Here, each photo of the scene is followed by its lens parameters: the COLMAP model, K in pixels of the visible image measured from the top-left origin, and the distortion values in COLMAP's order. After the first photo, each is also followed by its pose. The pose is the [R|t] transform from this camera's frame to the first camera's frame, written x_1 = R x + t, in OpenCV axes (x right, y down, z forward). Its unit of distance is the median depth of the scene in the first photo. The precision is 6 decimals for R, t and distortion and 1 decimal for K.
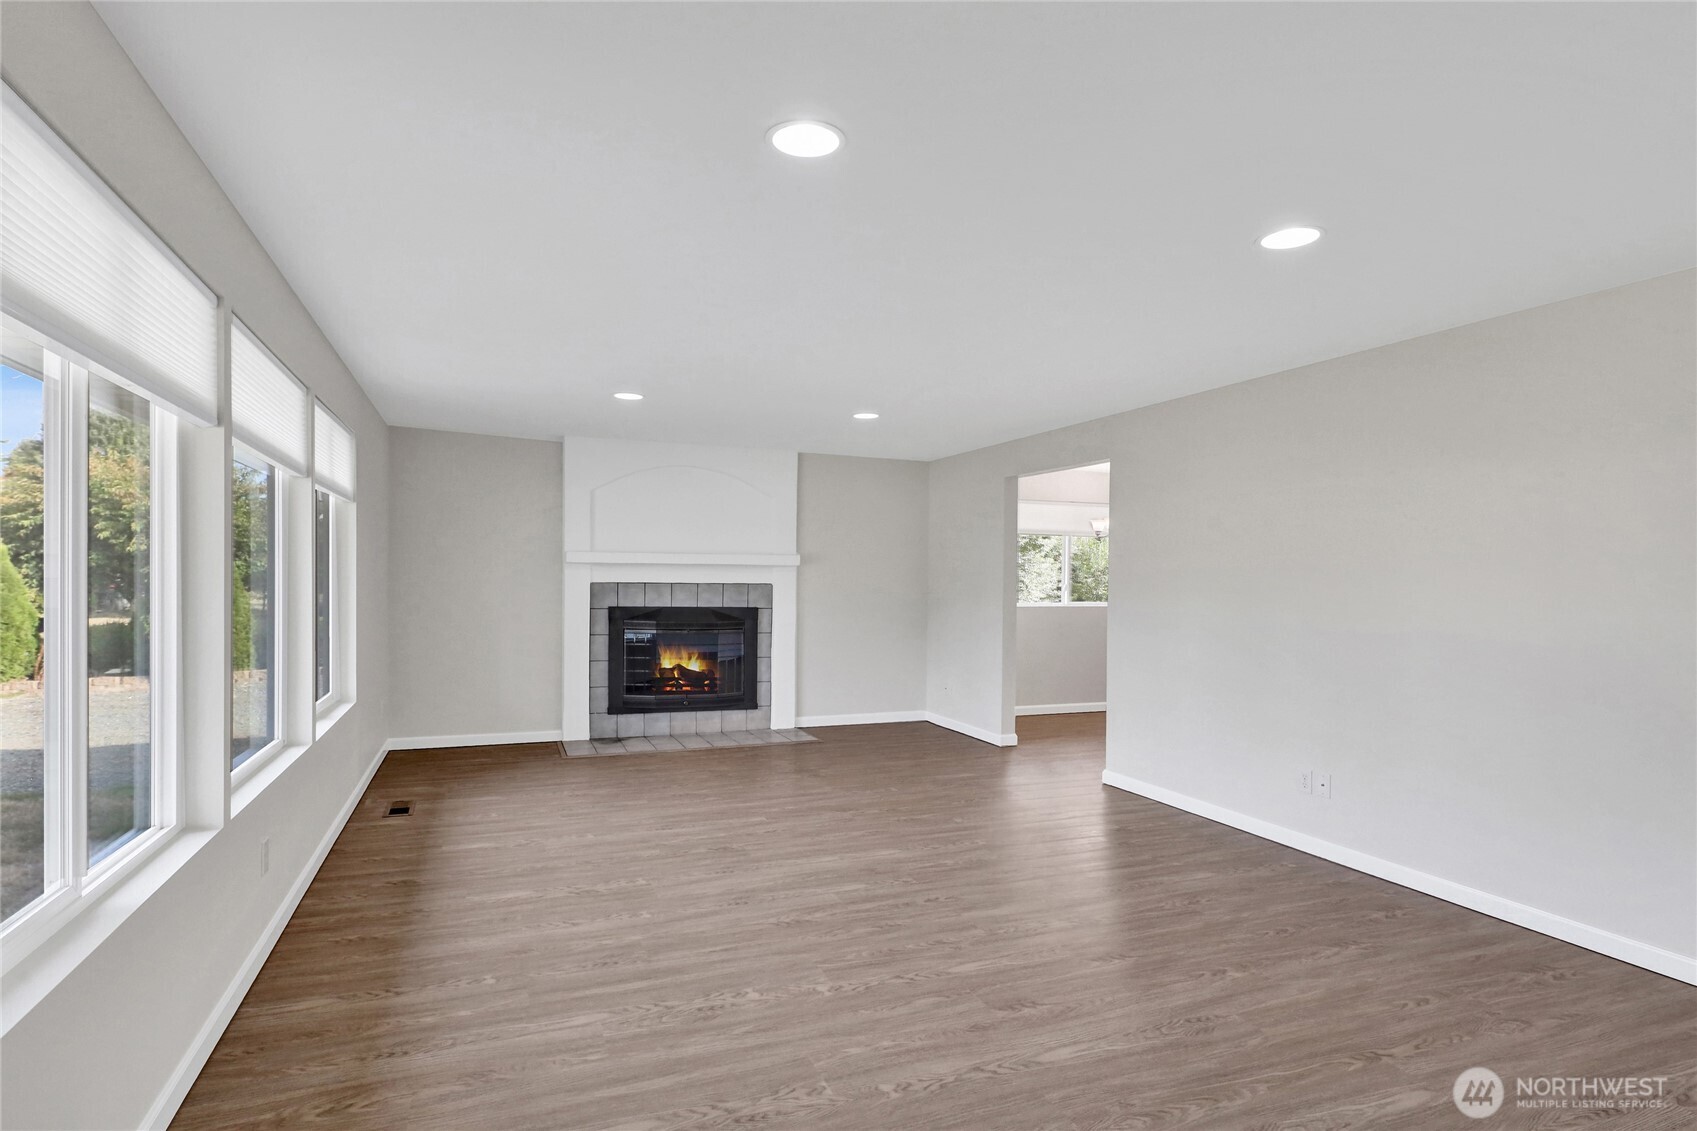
lens RADIAL K [[870.2, 0, 800.2], [0, 870.2, 583.0], [0, 0, 1]] dist [0.005065, -0.000325]
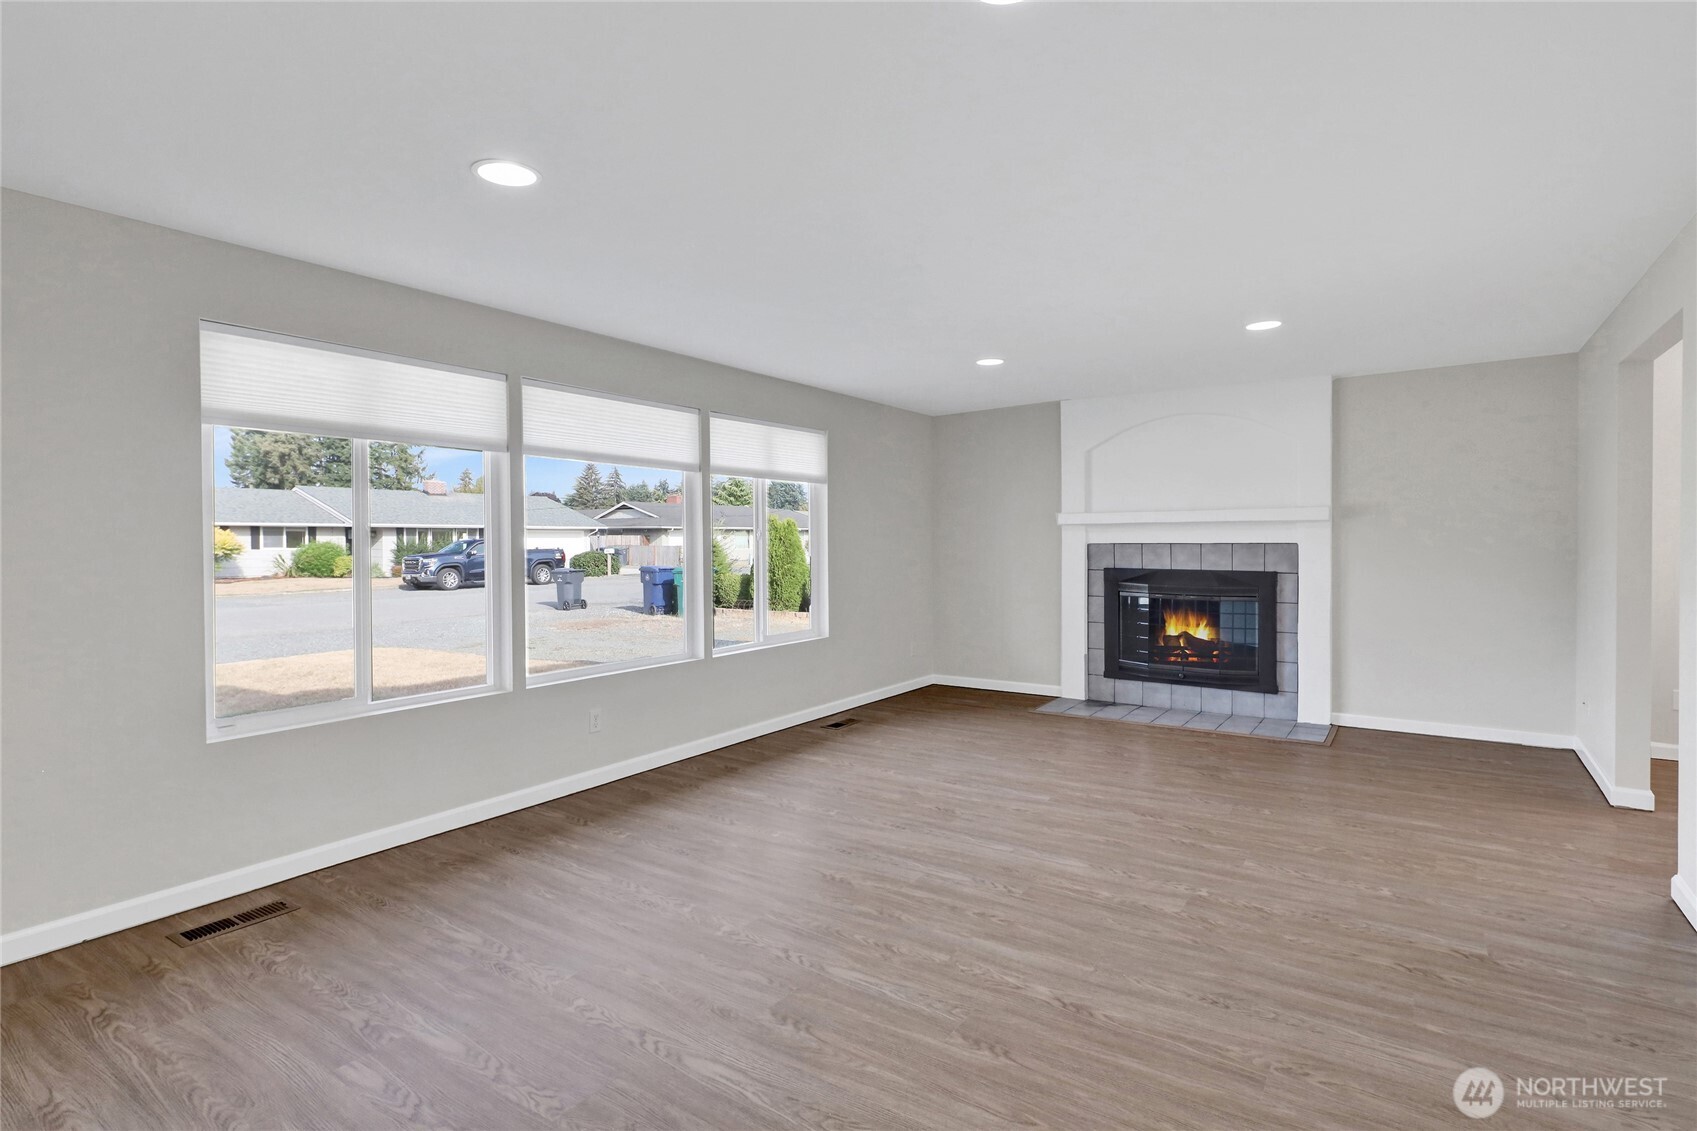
lens RADIAL K [[829.2, 0, 842.3], [0, 829.2, 533.8], [0, 0, 1]] dist [0.004110, -0.001753]
pose [[0.589828, -0.017877, -0.807331, 0.368576], [0.005577, 0.999821, -0.018064, 0.004011], [0.807510, 0.006152, 0.589822, 0.208626]]
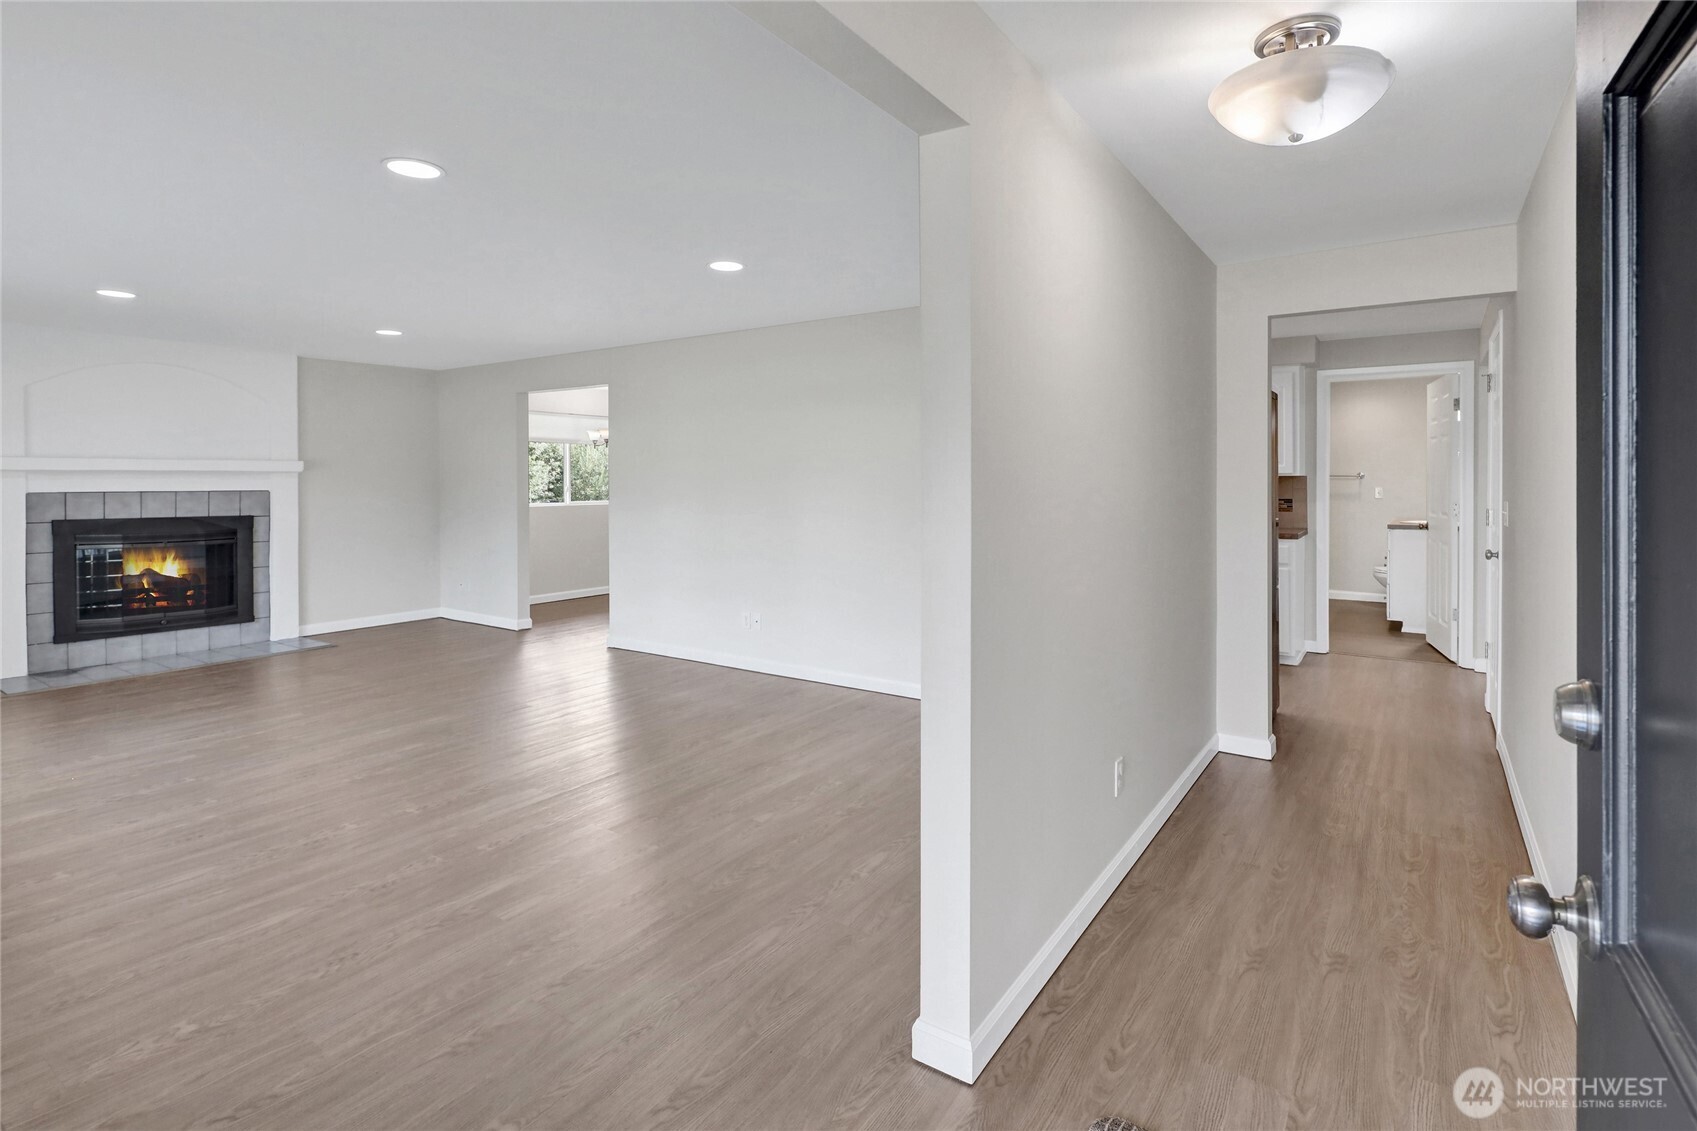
lens RADIAL K [[873.9, 0, 814.7], [0, 873.9, 484.8], [0, 0, 1]] dist [0.000794, -0.000508]
pose [[0.830034, -0.014138, 0.557534, -0.075578], [0.013801, 0.999893, 0.004808, -0.001958], [-0.557543, 0.003704, 0.830140, -0.153076]]
